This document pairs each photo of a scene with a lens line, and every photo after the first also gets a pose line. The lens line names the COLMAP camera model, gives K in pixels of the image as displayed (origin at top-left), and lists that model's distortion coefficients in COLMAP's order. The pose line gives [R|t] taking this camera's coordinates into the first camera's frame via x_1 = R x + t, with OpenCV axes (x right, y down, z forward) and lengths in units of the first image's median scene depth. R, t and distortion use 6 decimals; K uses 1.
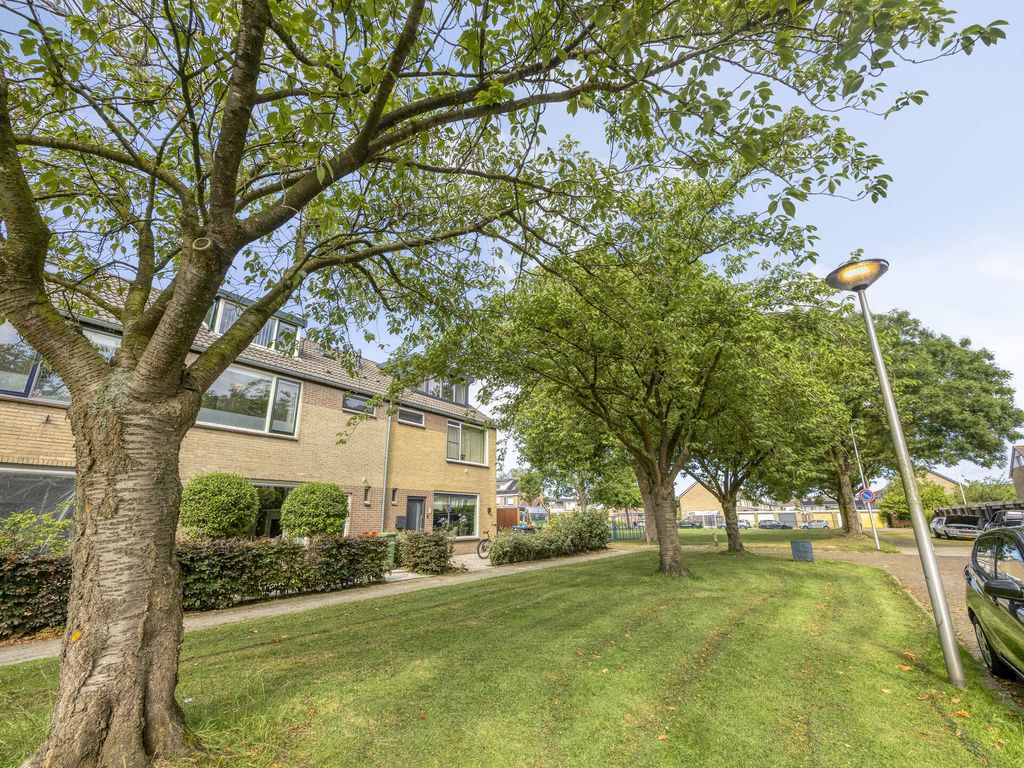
lens RADIAL K [[414.5, 0, 512.3], [0, 414.5, 388.3], [0, 0, 1]] dist [0.001050, 0.000122]
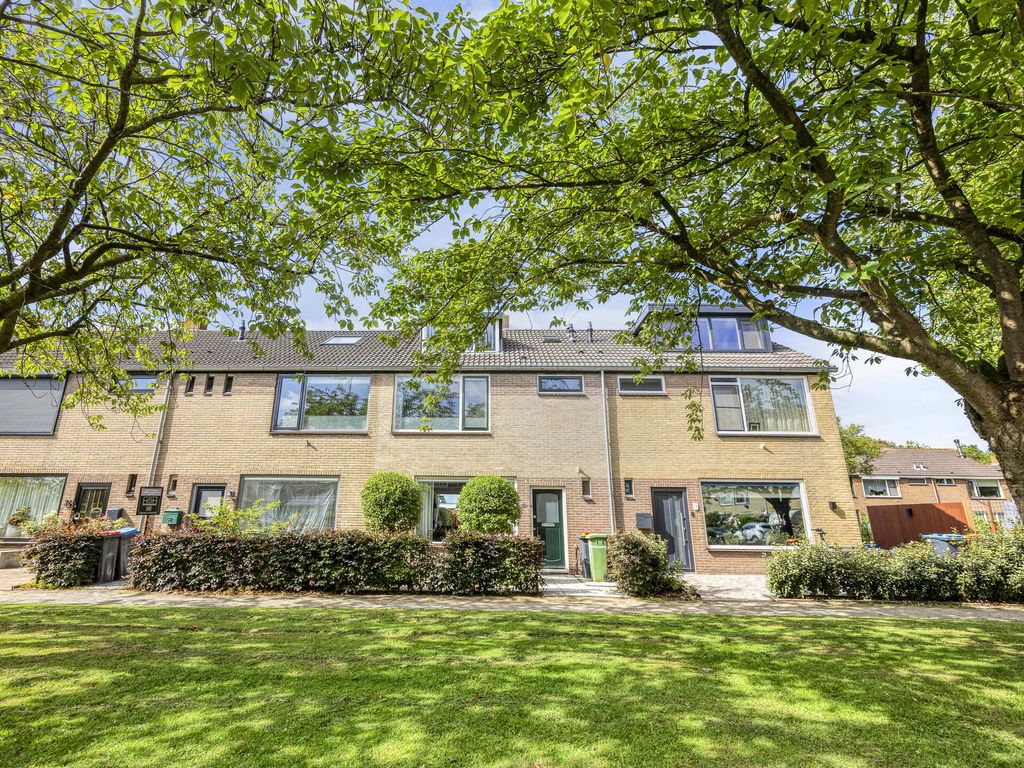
lens RADIAL K [[453.9, 0, 510.4], [0, 453.9, 384.7], [0, 0, 1]] dist [0.000707, 0.000067]
pose [[0.575195, -0.221830, -0.787364, 0.287659], [0.232067, 0.967234, -0.102974, 0.103532], [0.784408, -0.123491, 0.607827, 0.317843]]
